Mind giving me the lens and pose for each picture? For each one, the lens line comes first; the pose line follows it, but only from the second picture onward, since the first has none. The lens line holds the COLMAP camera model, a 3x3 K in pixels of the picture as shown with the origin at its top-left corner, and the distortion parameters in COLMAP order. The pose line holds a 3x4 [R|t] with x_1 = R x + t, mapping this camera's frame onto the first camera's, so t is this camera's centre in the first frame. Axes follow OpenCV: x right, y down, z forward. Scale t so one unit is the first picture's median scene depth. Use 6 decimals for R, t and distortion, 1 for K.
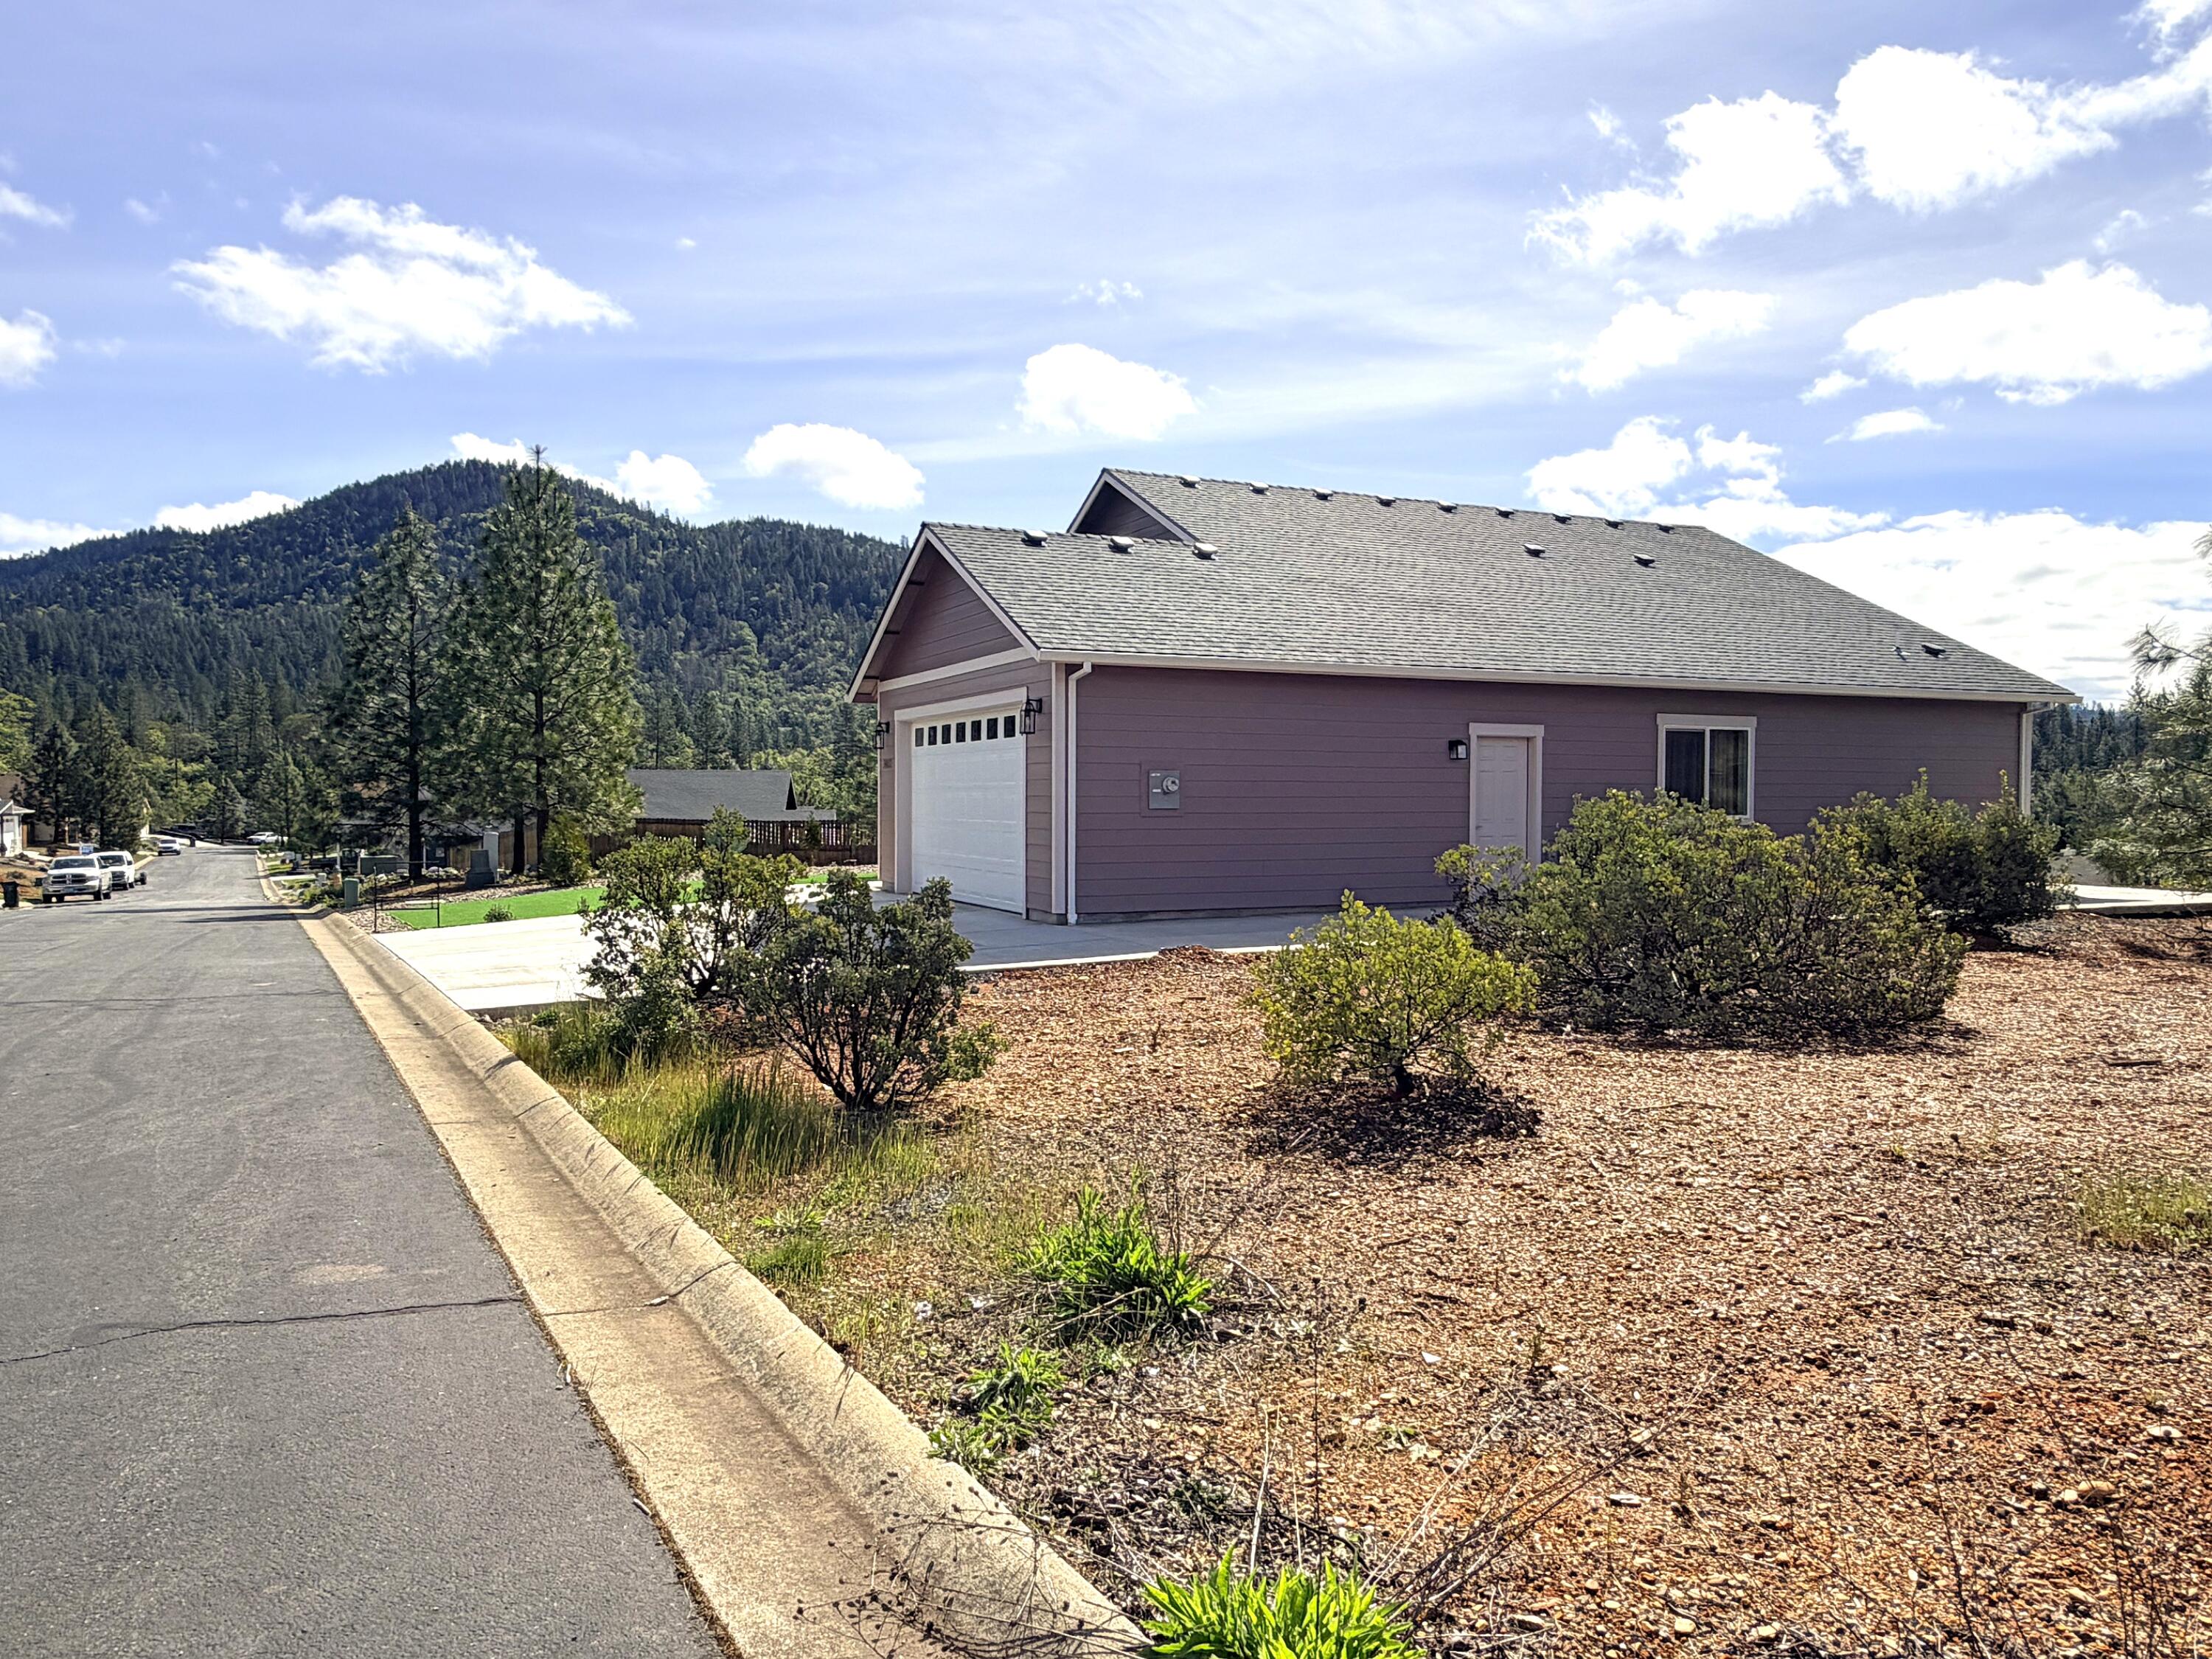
lens RADIAL K [[1491.9, 0, 1106.0], [0, 1491.9, 829.5], [0, 0, 1]] dist [-0.009918, -0.004762]
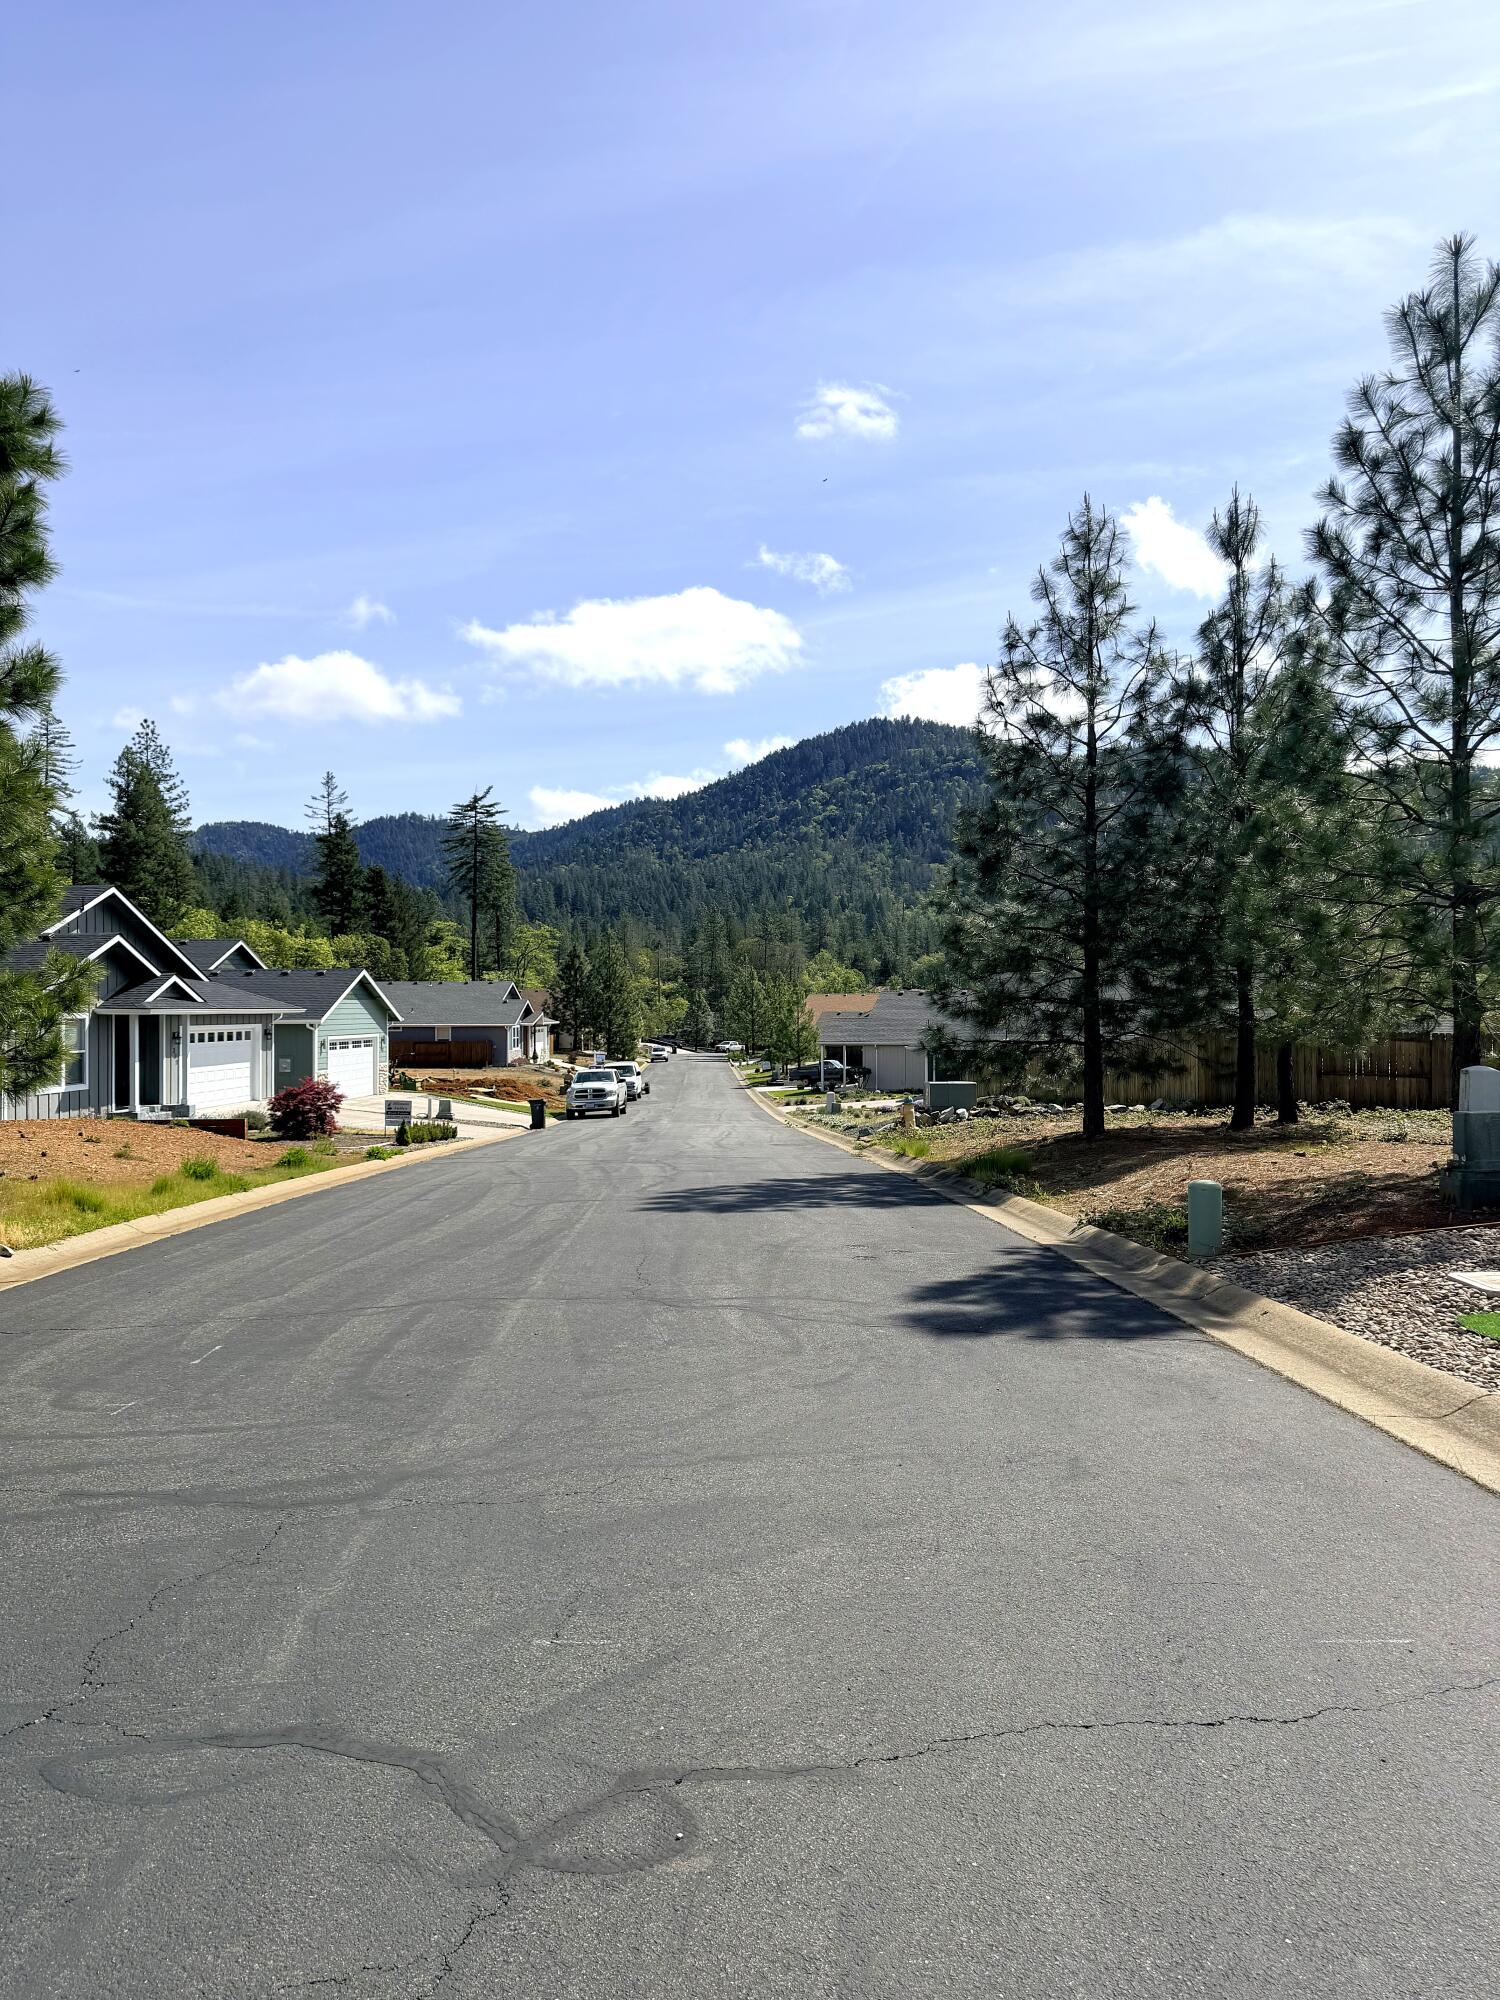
lens RADIAL K [[1388.9, 0, 750.0], [0, 1388.9, 1000.0], [0, 0, 1]] dist [0.001886, 0.000040]
pose [[0.882896, -0.007997, -0.469500, -0.063381], [-0.005398, 0.999616, -0.027178, -0.000865], [0.469537, 0.026530, 0.882514, 0.086893]]
